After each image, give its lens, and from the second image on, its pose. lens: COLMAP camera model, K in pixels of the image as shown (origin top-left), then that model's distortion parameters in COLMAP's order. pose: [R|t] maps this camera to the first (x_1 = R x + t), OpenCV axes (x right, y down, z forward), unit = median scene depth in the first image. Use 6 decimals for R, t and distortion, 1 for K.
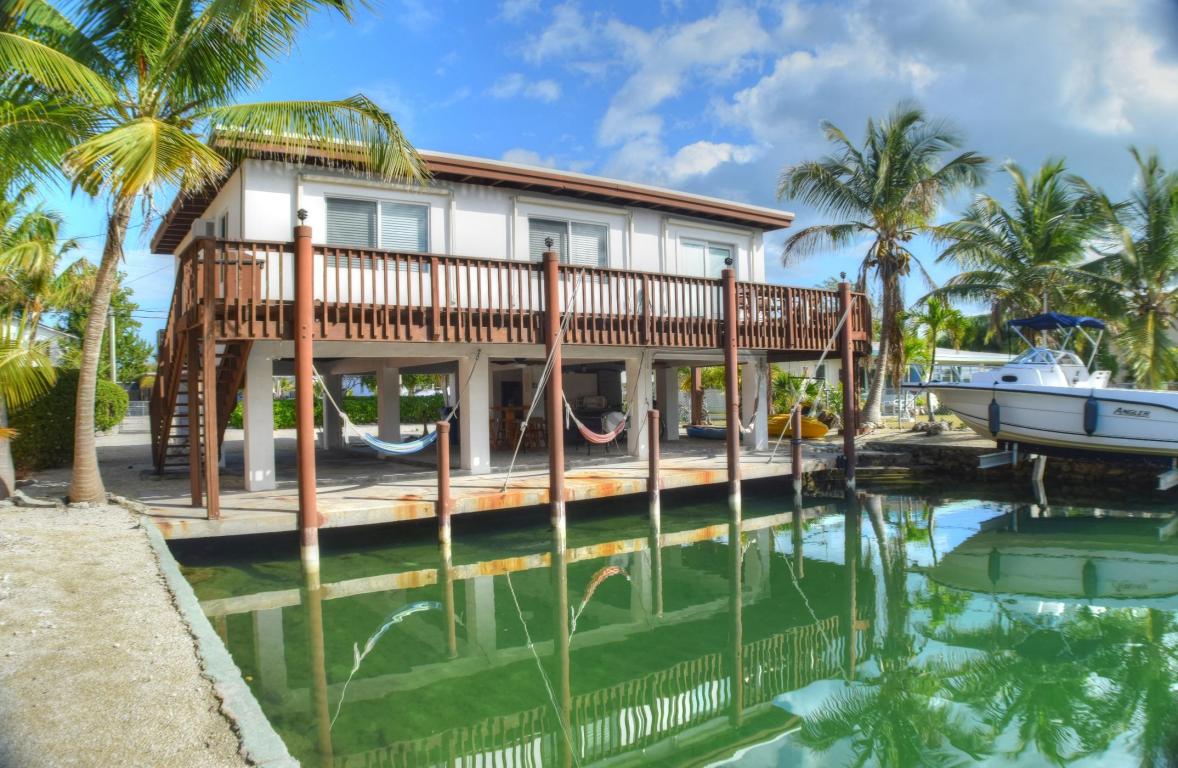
lens RADIAL K [[818.1, 0, 554.5], [0, 818.1, 387.2], [0, 0, 1]] dist [-0.161070, 0.005348]
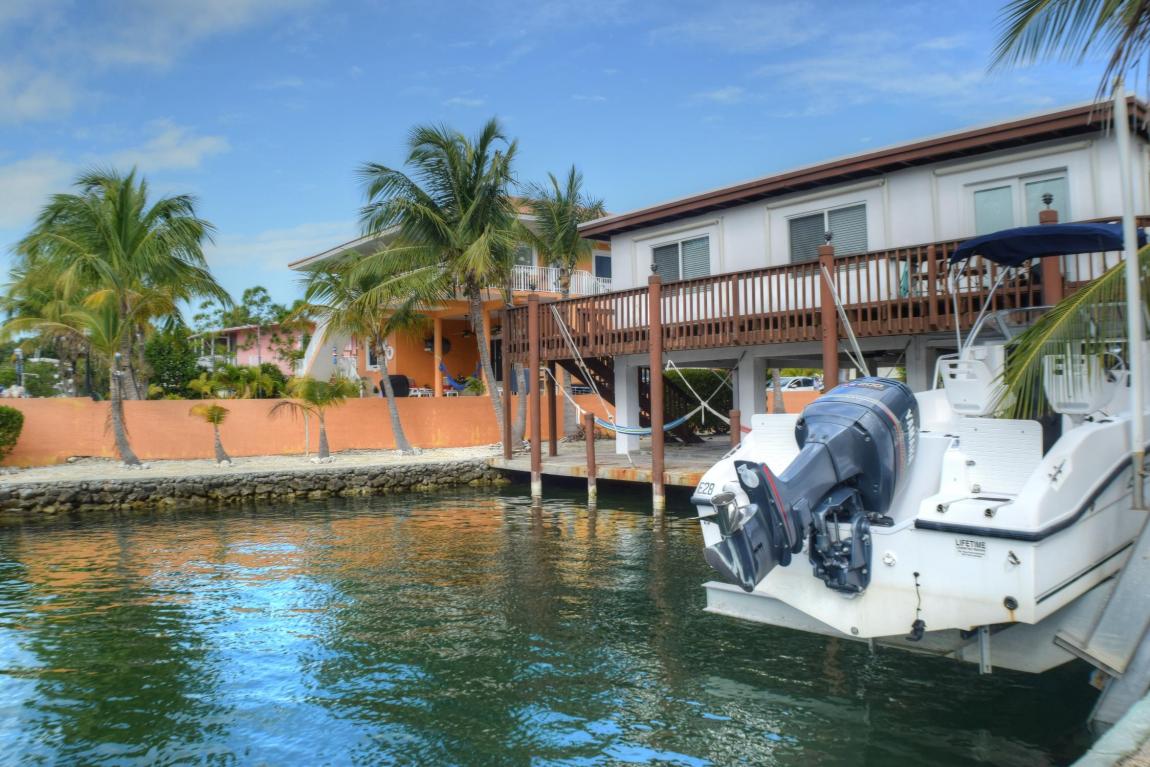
lens RADIAL K [[891.4, 0, 575.0], [0, 891.4, 383.5], [0, 0, 1]] dist [-0.172896, 0.004164]
pose [[0.055700, 0.000406, -0.998447, 1.199655], [0.018126, 0.999835, 0.001418, -0.009590], [0.998283, -0.018176, 0.055683, 0.747169]]
